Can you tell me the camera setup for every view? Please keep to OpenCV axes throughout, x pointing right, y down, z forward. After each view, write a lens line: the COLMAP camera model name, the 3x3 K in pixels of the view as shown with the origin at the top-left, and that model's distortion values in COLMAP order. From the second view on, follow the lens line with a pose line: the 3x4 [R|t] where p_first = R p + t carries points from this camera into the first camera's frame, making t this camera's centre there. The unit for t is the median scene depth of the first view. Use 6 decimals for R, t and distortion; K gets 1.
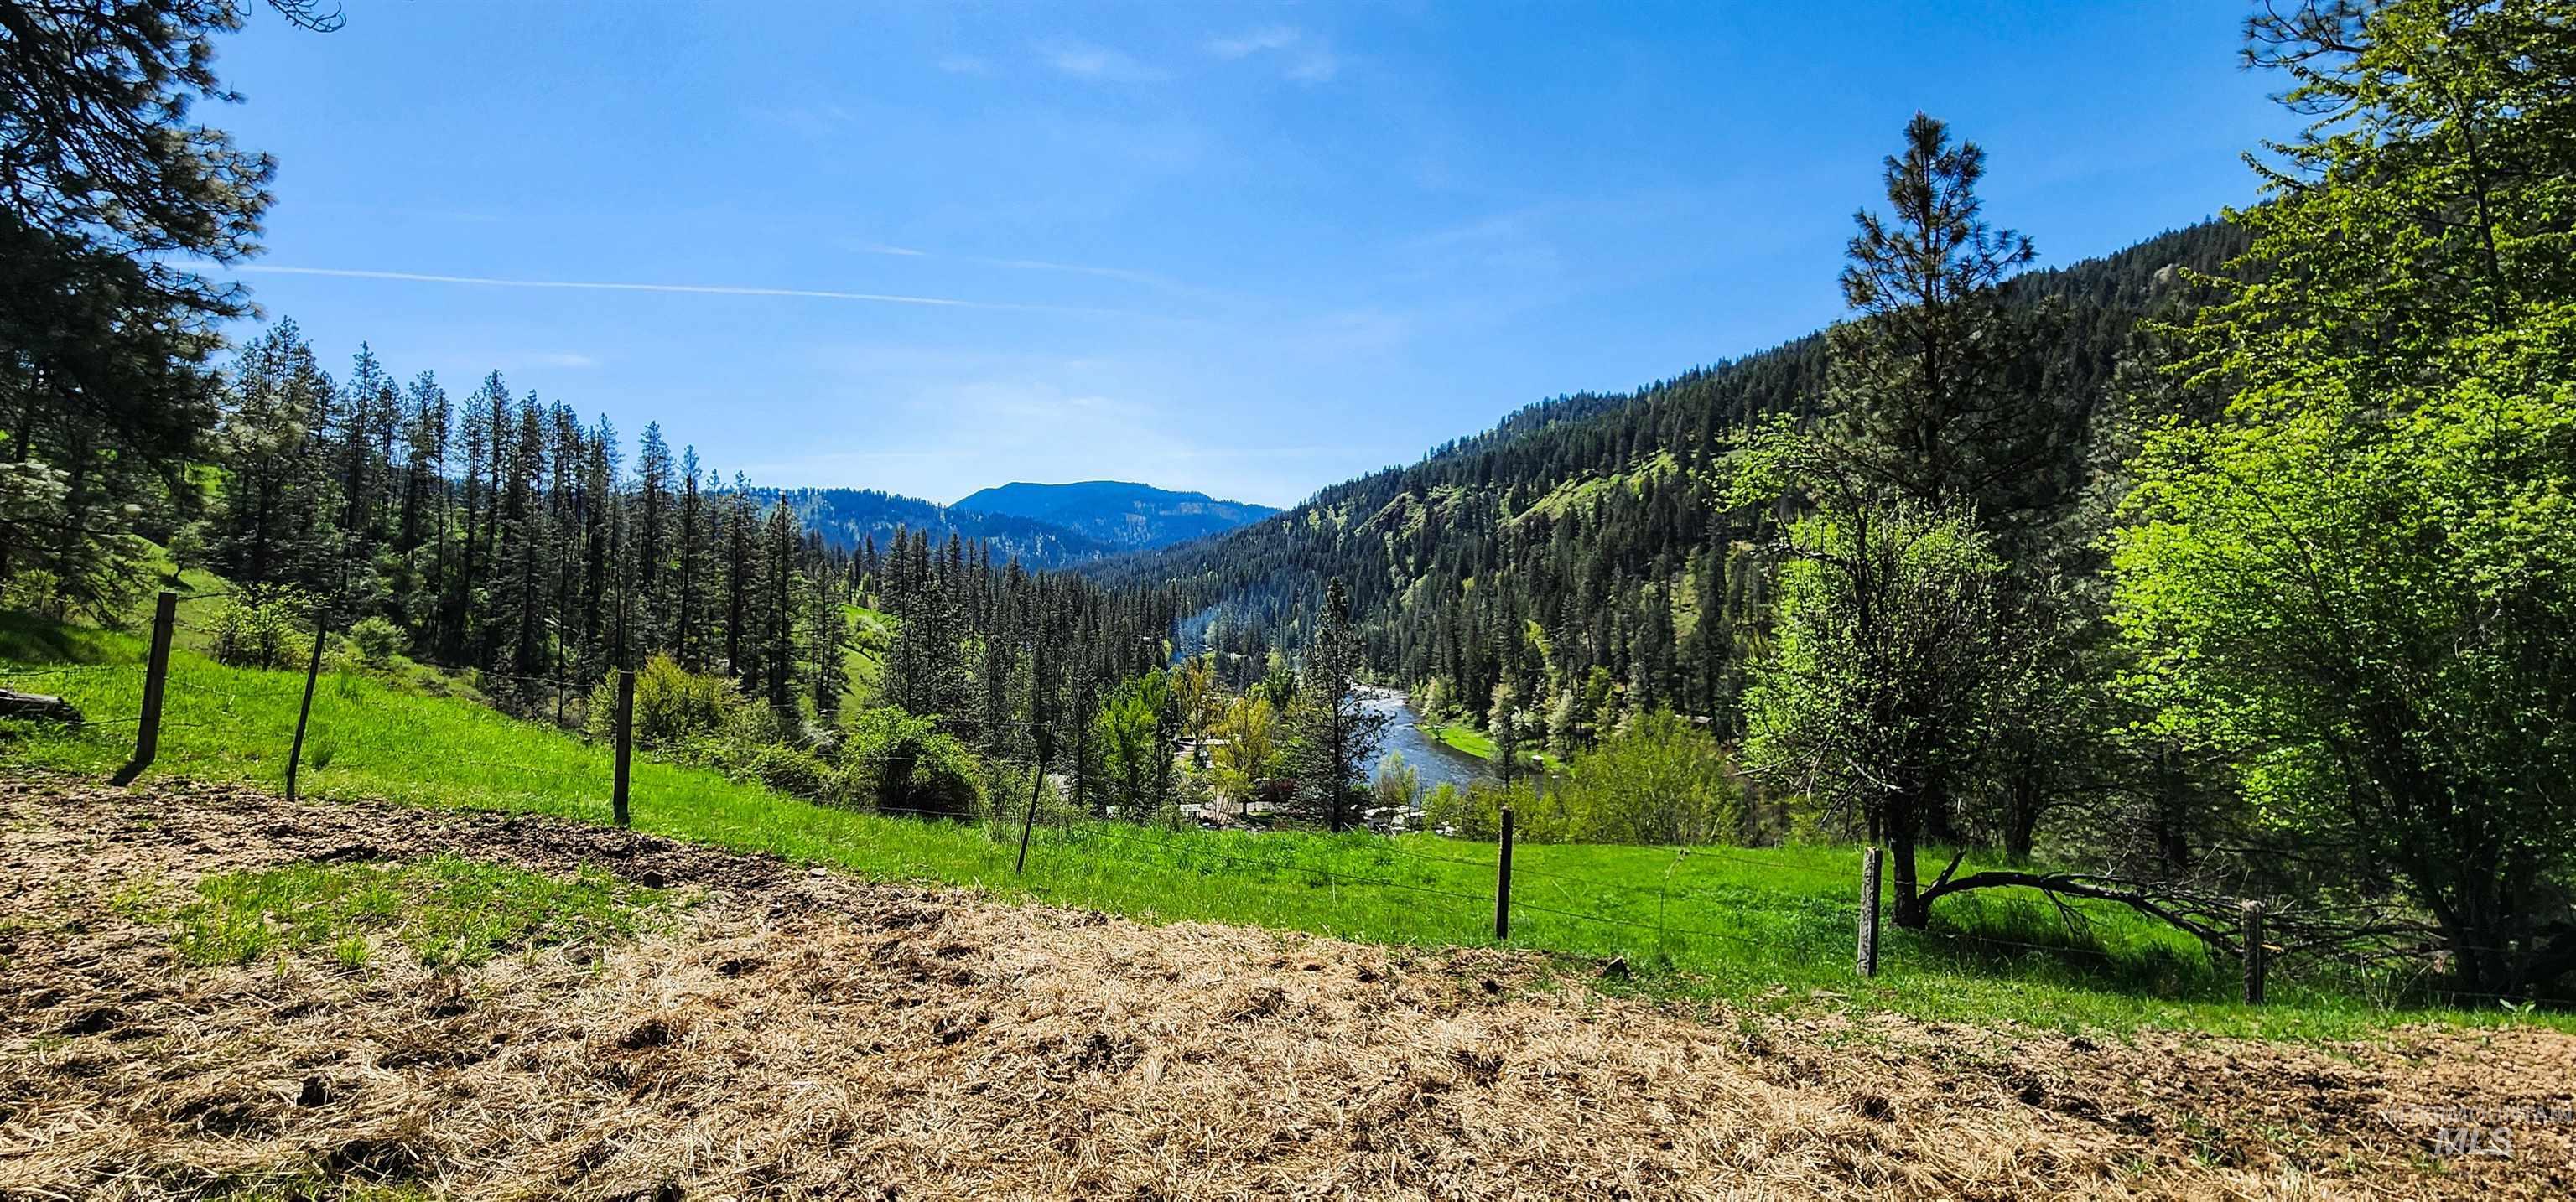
lens RADIAL K [[1064.4, 0, 1302.7], [0, 1064.4, 597.3], [0, 0, 1]] dist [-0.004988, 0.001739]
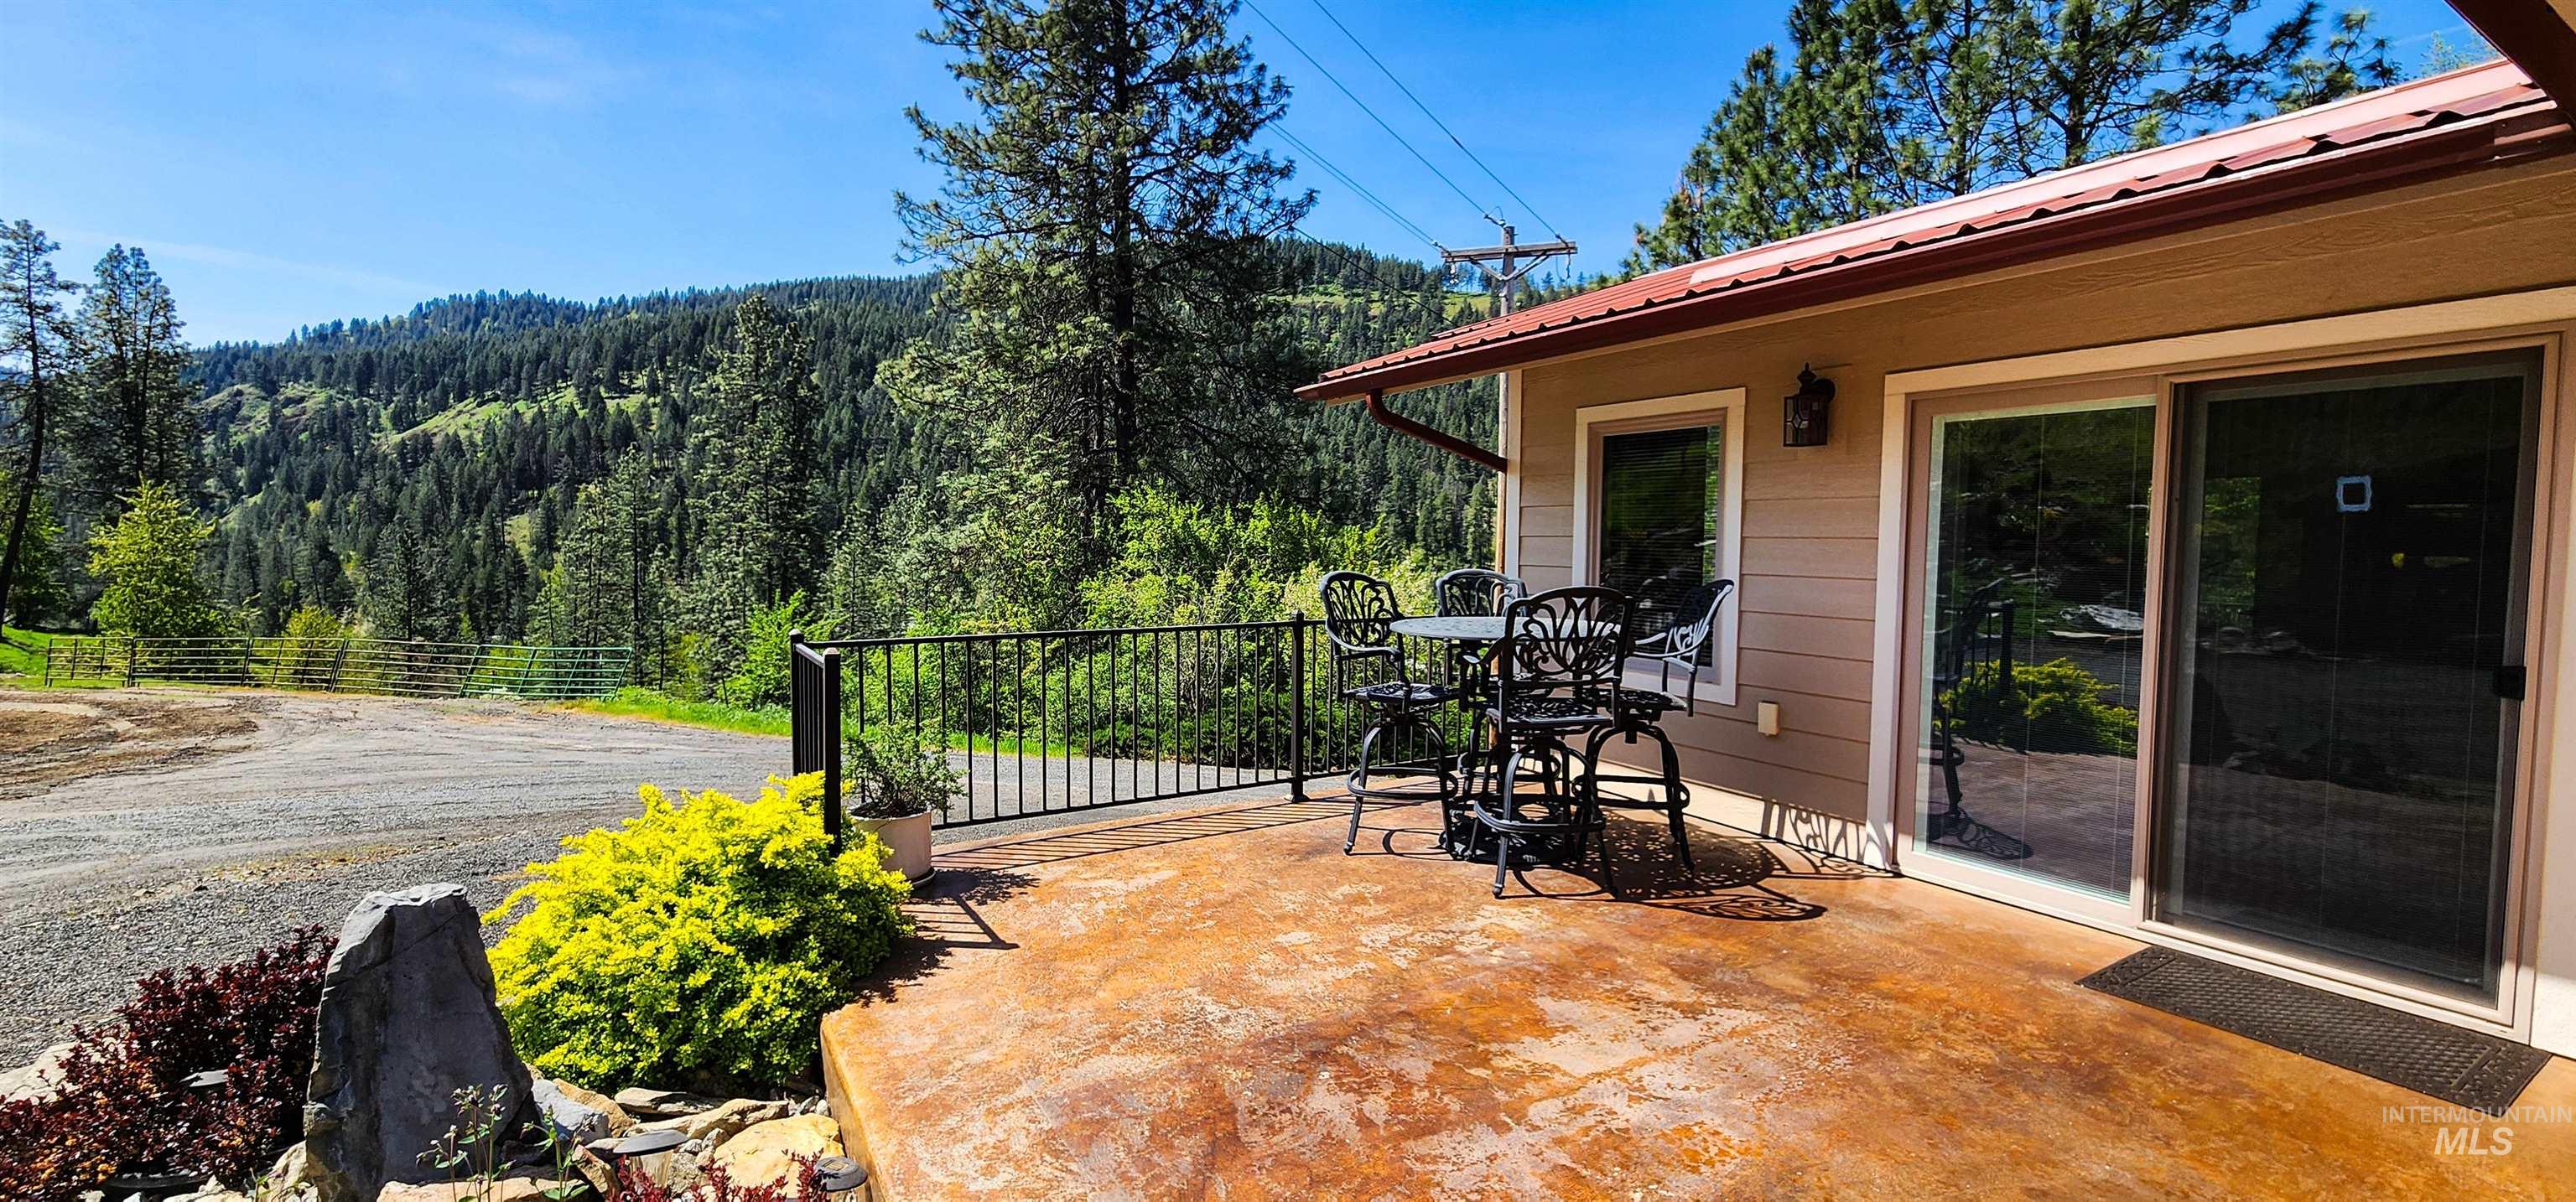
lens RADIAL K [[1064.4, 0, 1292.3], [0, 1064.4, 588.5], [0, 0, 1]] dist [-0.004988, 0.001739]
pose [[0.659939, -0.014675, 0.751176, 0.016939], [-0.028953, 0.998570, 0.044945, -0.004834], [-0.750761, -0.051409, 0.658570, -0.112148]]
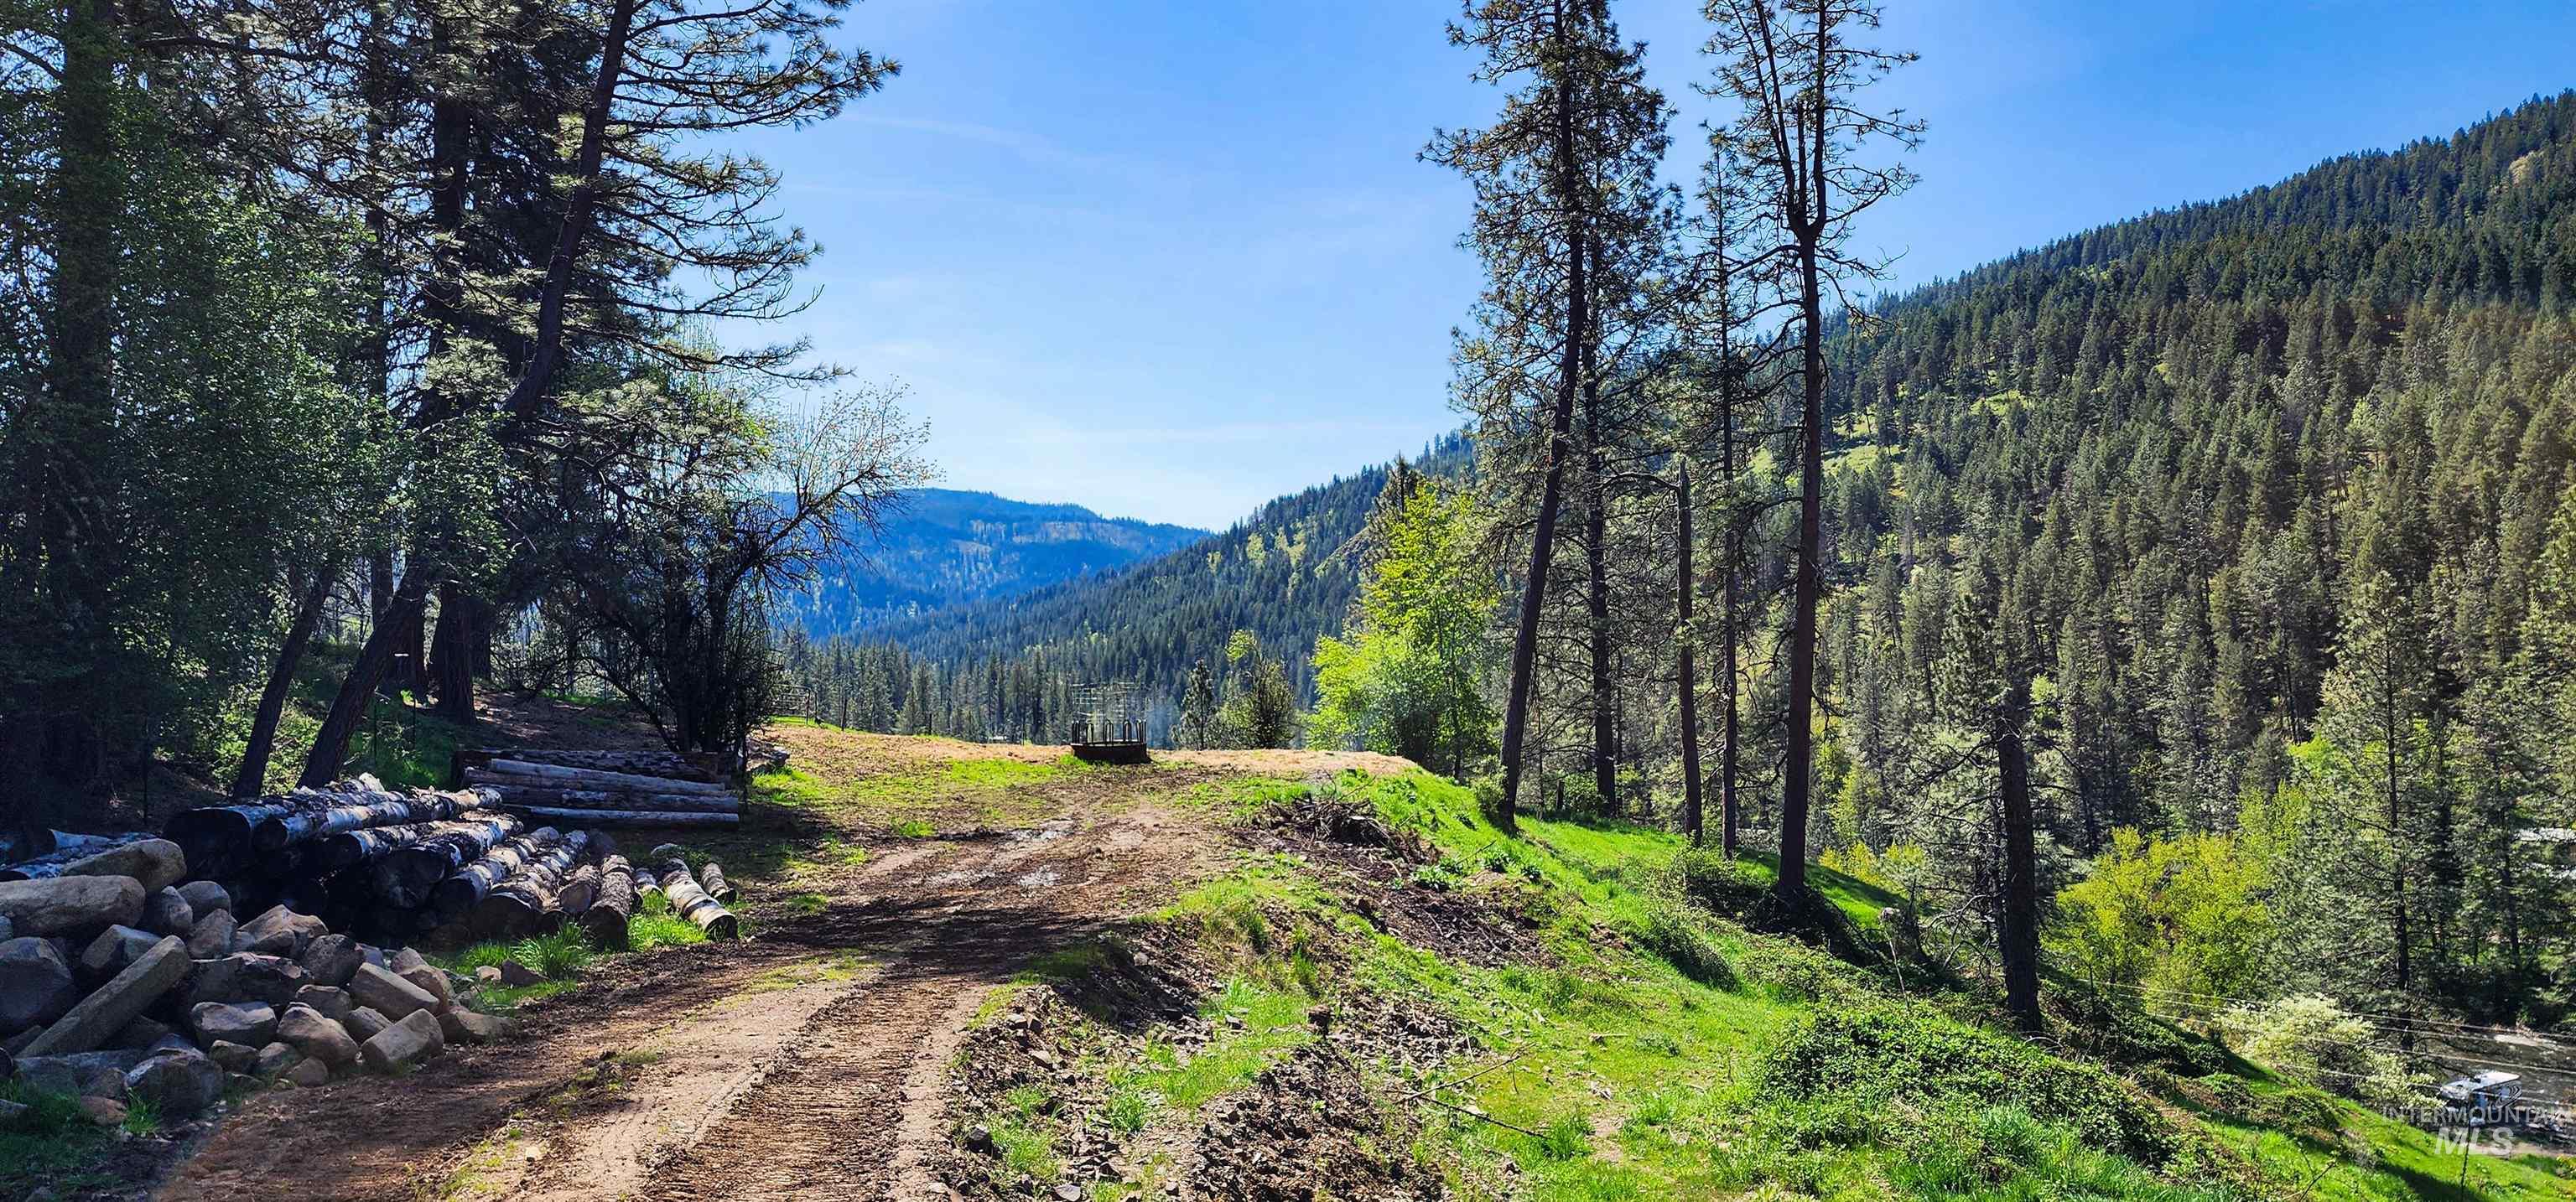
lens RADIAL K [[1738.8, 0, 1268.8], [0, 1738.8, 599.9], [0, 0, 1]] dist [0.021085, -0.009829]
pose [[0.999814, -0.014913, 0.012193, 0.006922], [0.015401, 0.999043, -0.040935, -0.000635], [-0.011571, 0.041115, 0.999087, -0.053057]]
